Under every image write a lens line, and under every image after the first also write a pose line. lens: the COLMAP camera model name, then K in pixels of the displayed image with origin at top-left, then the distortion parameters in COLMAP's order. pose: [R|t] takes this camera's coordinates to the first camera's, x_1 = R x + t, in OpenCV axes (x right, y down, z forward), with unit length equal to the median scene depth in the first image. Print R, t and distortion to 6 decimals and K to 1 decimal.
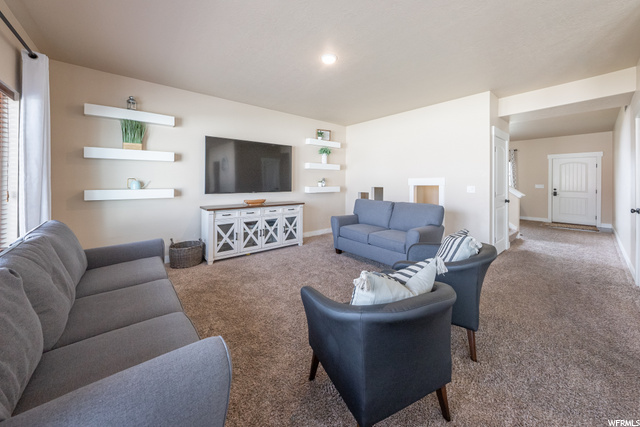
lens RADIAL K [[233.5, 0, 328.4], [0, 233.5, 182.0], [0, 0, 1]] dist [-0.000706, -0.000063]
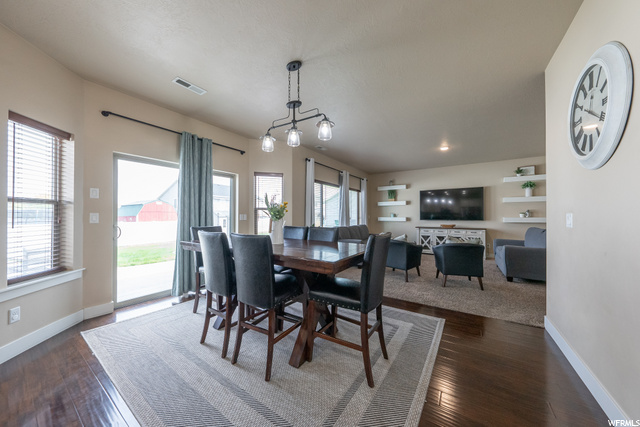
lens RADIAL K [[232.0, 0, 312.1], [0, 232.0, 212.8], [0, 0, 1]] dist [-0.002157, 0.000284]
pose [[0.257632, -0.019314, -0.966050, 1.066216], [0.000289, 0.999802, -0.019912, 0.026340], [0.966243, 0.004850, 0.257587, -0.369534]]
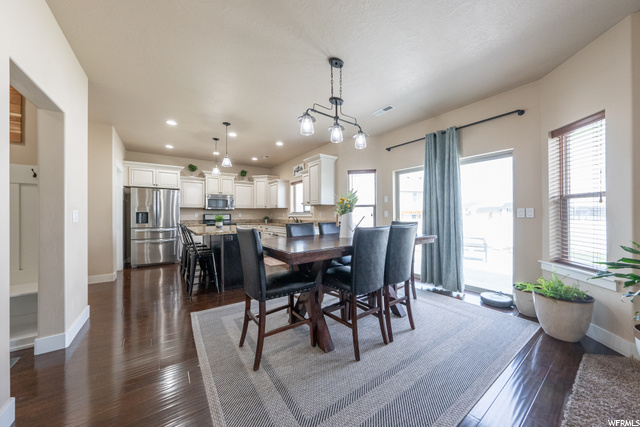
lens RADIAL K [[232.0, 0, 332.7], [0, 232.0, 215.5], [0, 0, 1]] dist [-0.002157, 0.000284]
pose [[-0.997570, -0.008124, 0.069198, 0.433071], [-0.008250, 0.999965, -0.001534, 0.040763], [-0.069183, -0.002101, -0.997602, 0.353835]]
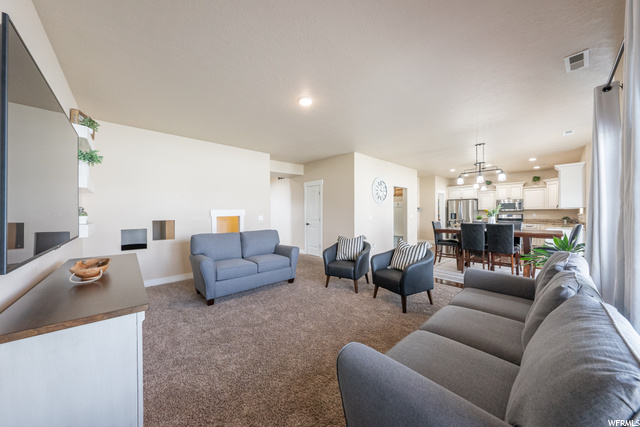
lens RADIAL K [[232.0, 0, 314.7], [0, 232.0, 213.9], [0, 0, 1]] dist [-0.002157, 0.000284]
pose [[-0.044211, -0.014778, 0.998913, -0.738912], [-0.003386, 0.999887, 0.014643, 0.004887], [-0.999016, -0.002734, -0.044256, 0.679011]]
